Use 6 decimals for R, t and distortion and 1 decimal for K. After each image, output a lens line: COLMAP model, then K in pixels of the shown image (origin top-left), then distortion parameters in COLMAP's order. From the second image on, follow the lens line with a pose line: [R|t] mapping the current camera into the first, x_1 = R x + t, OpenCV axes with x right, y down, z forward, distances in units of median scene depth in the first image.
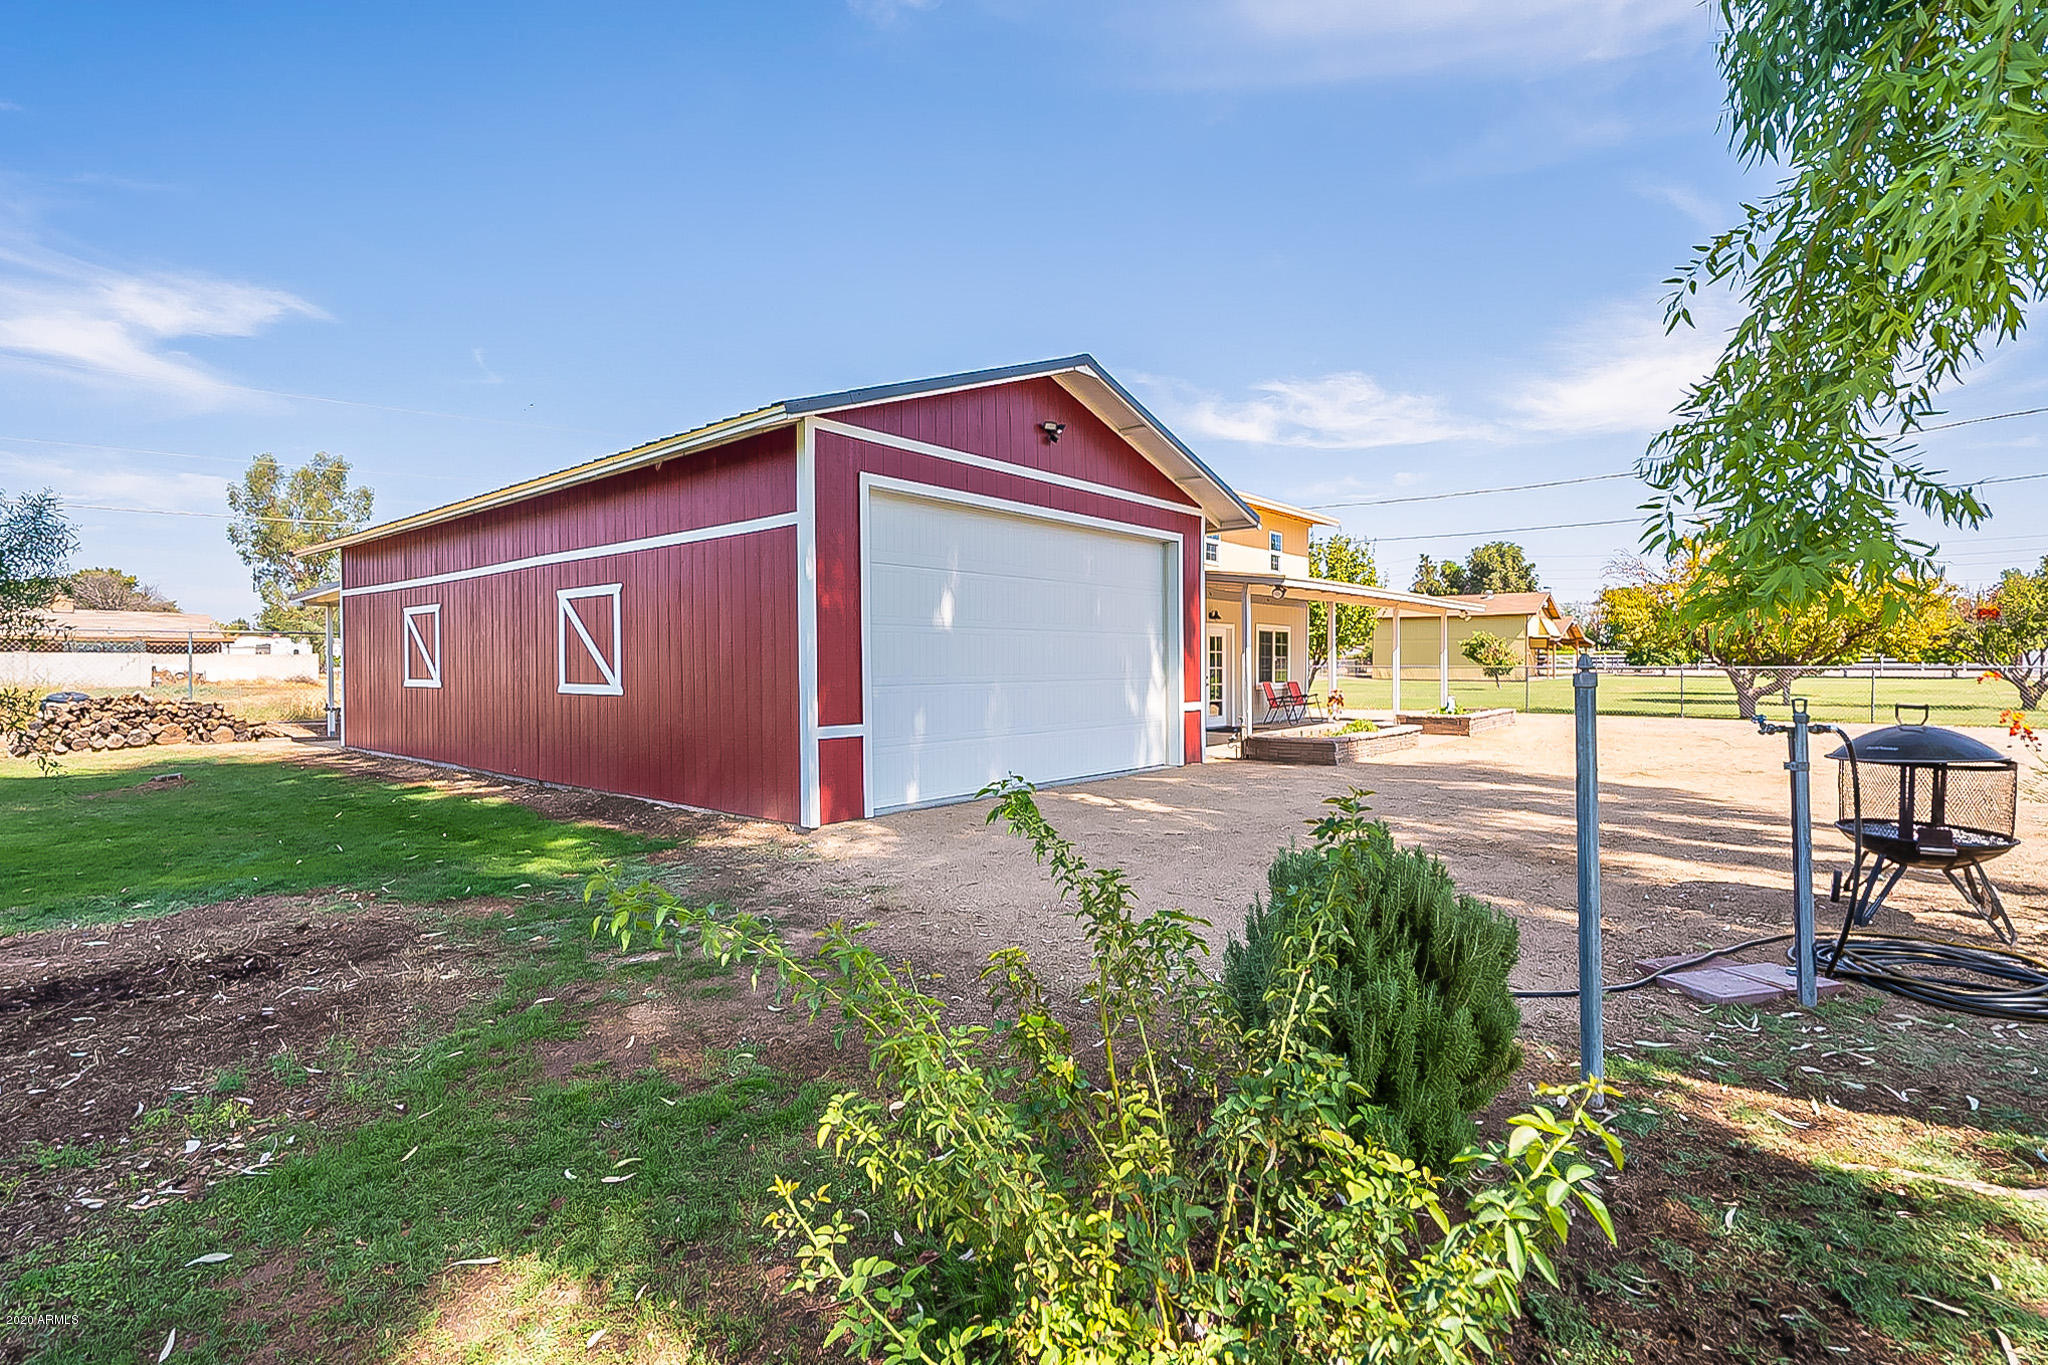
lens RADIAL K [[930.9, 0, 1023.3], [0, 930.9, 671.1], [0, 0, 1]] dist [-0.000683, 0.000033]
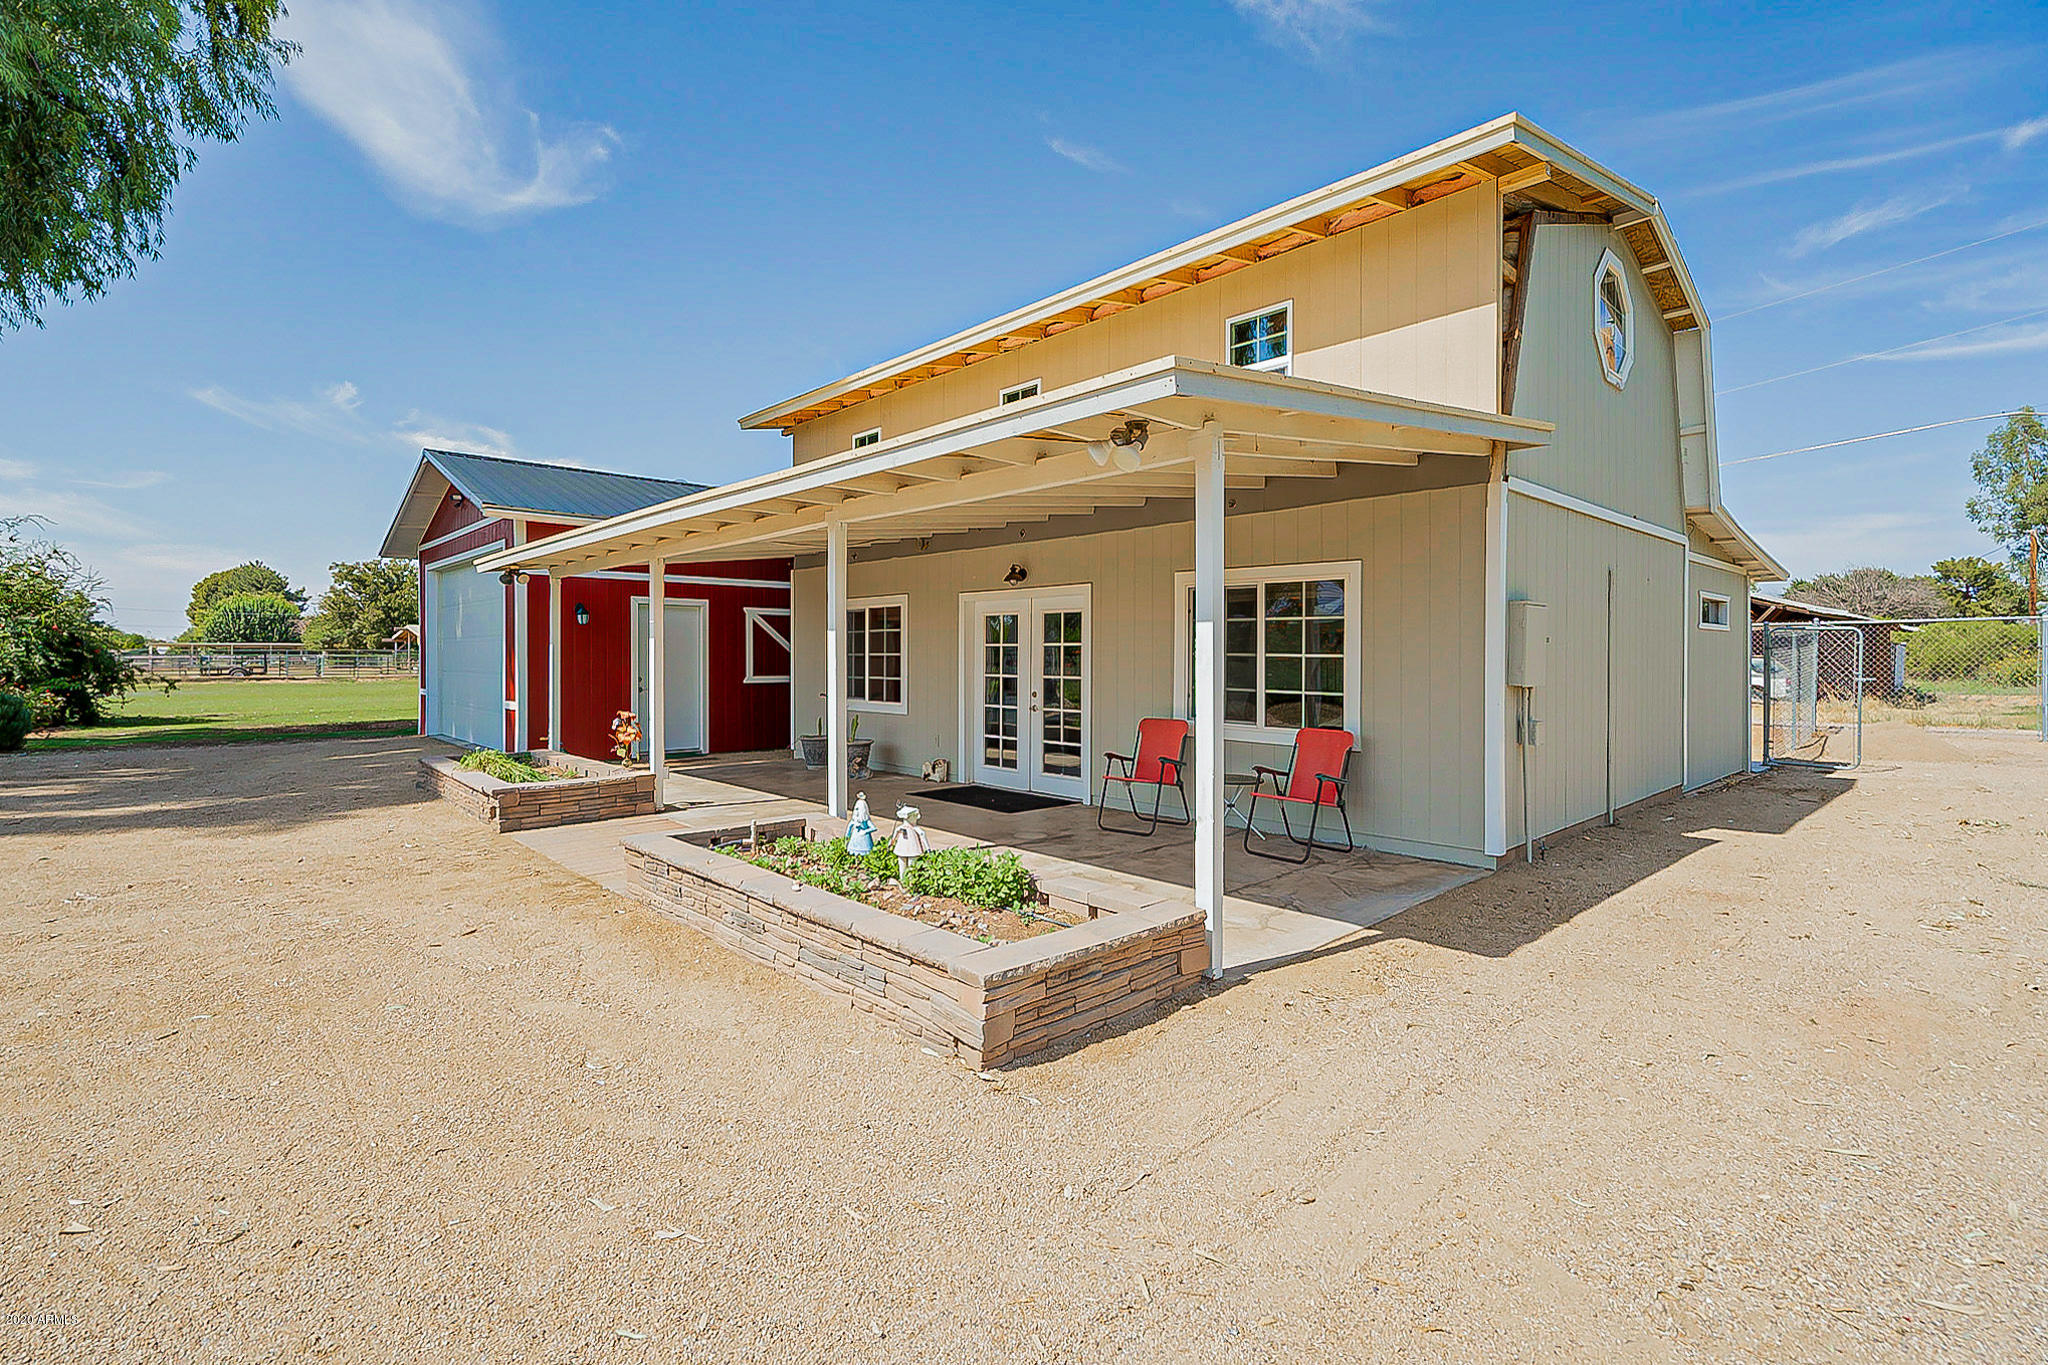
lens RADIAL K [[944.8, 0, 1024.1], [0, 944.8, 668.9], [0, 0, 1]] dist [-0.001121, 0.000293]
pose [[-0.124089, 0.019505, -0.992079, 1.214408], [-0.013582, 0.999680, 0.021354, -0.031008], [0.992178, 0.016124, -0.123784, 1.794018]]
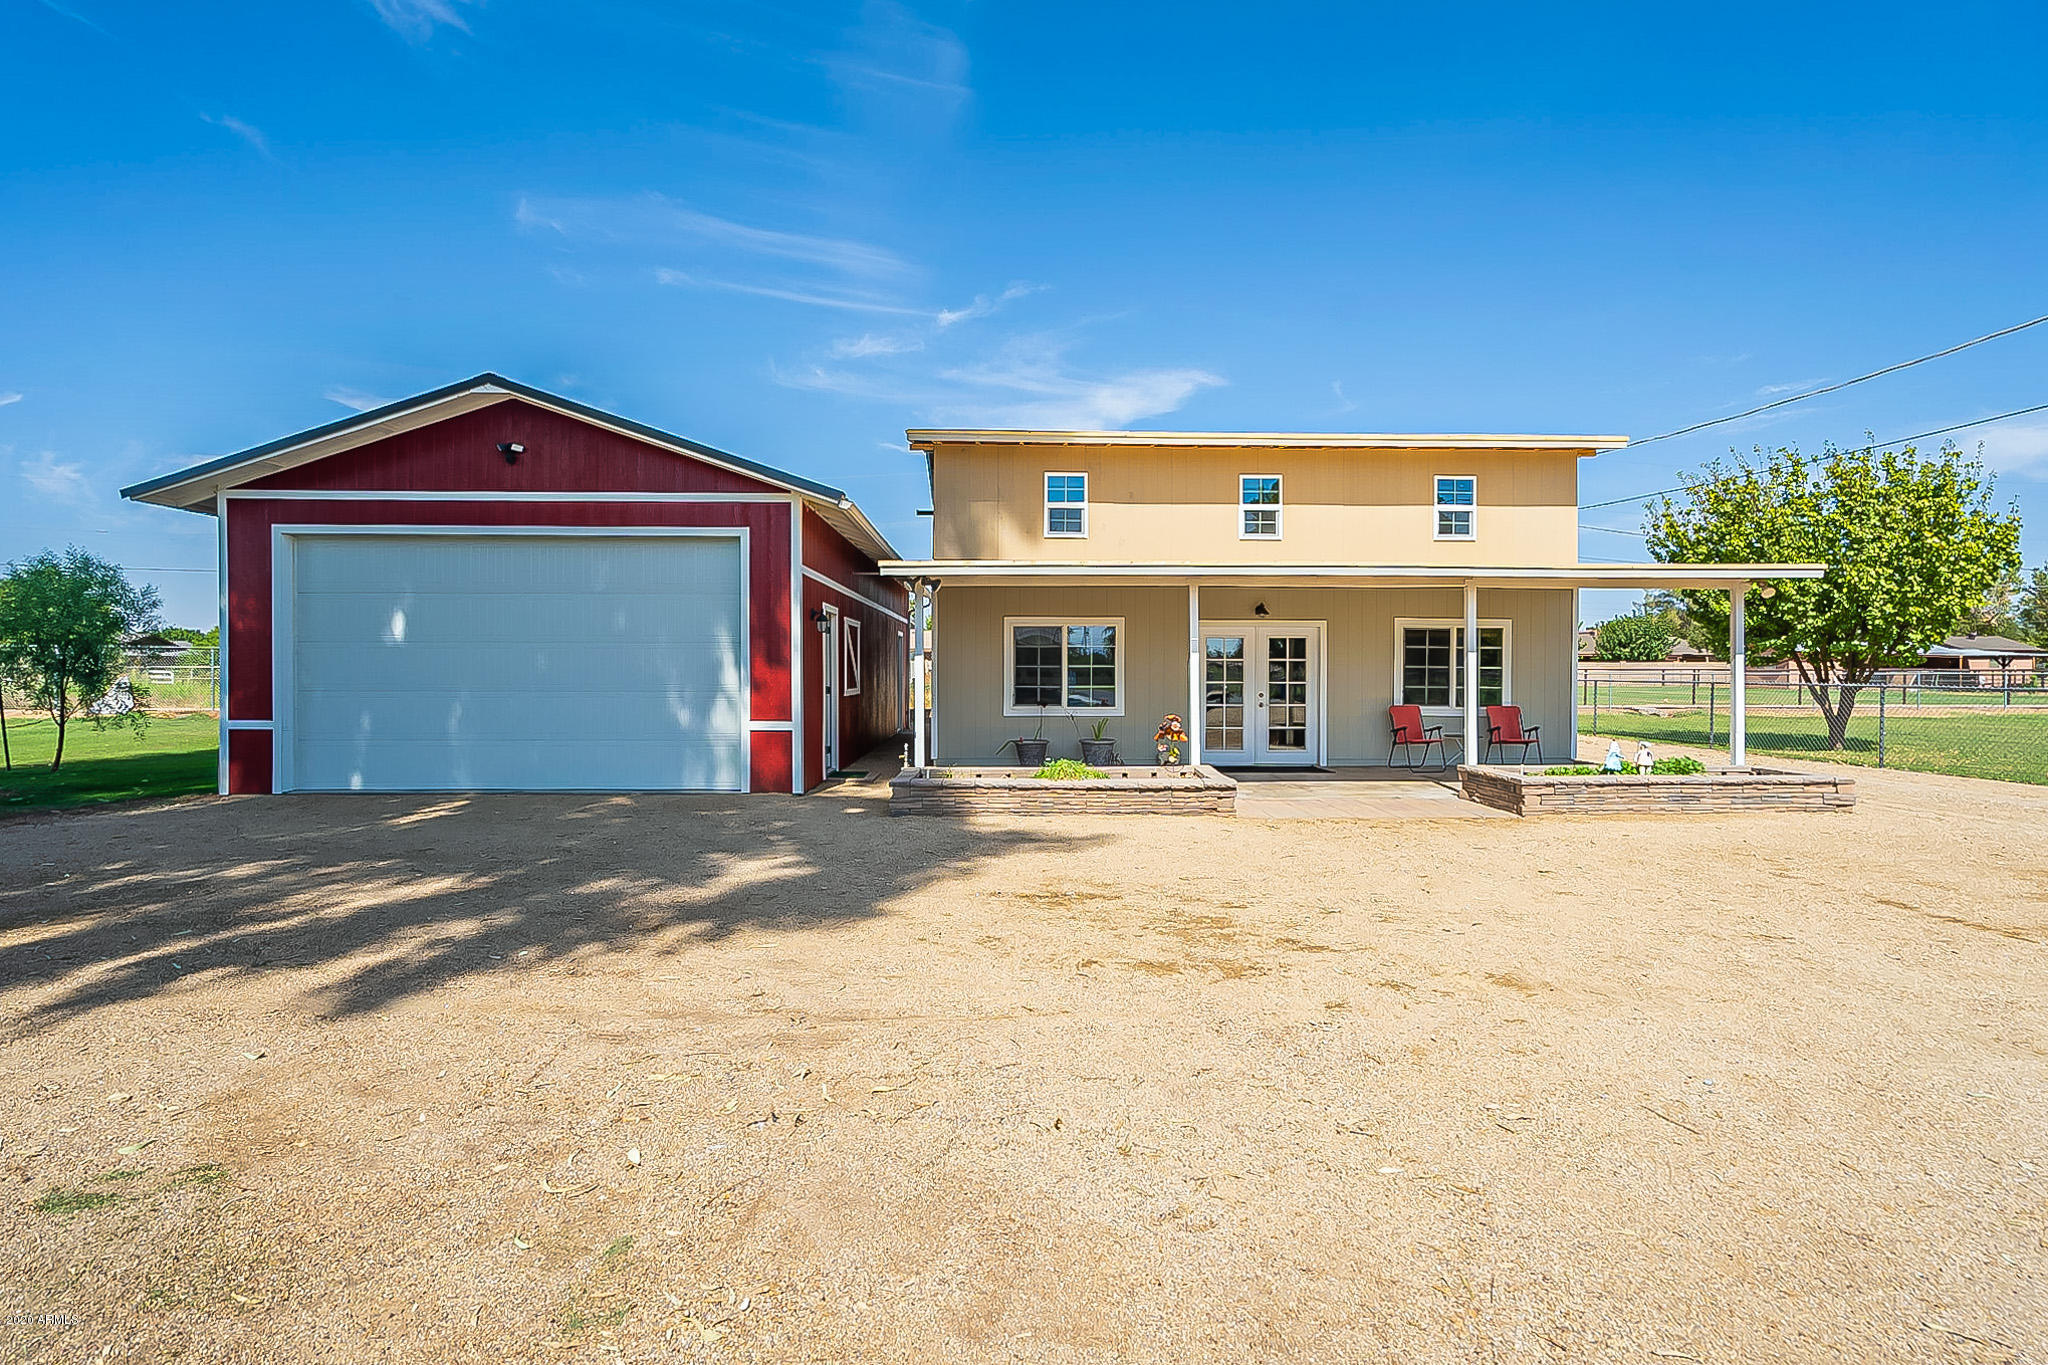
lens RADIAL K [[944.8, 0, 1024.1], [0, 944.8, 668.9], [0, 0, 1]] dist [-0.001121, 0.000293]
pose [[0.673543, 0.006778, -0.739117, 1.044241], [-0.012346, 0.999922, -0.002080, -0.016809], [0.739045, 0.010526, 0.673574, 0.623303]]
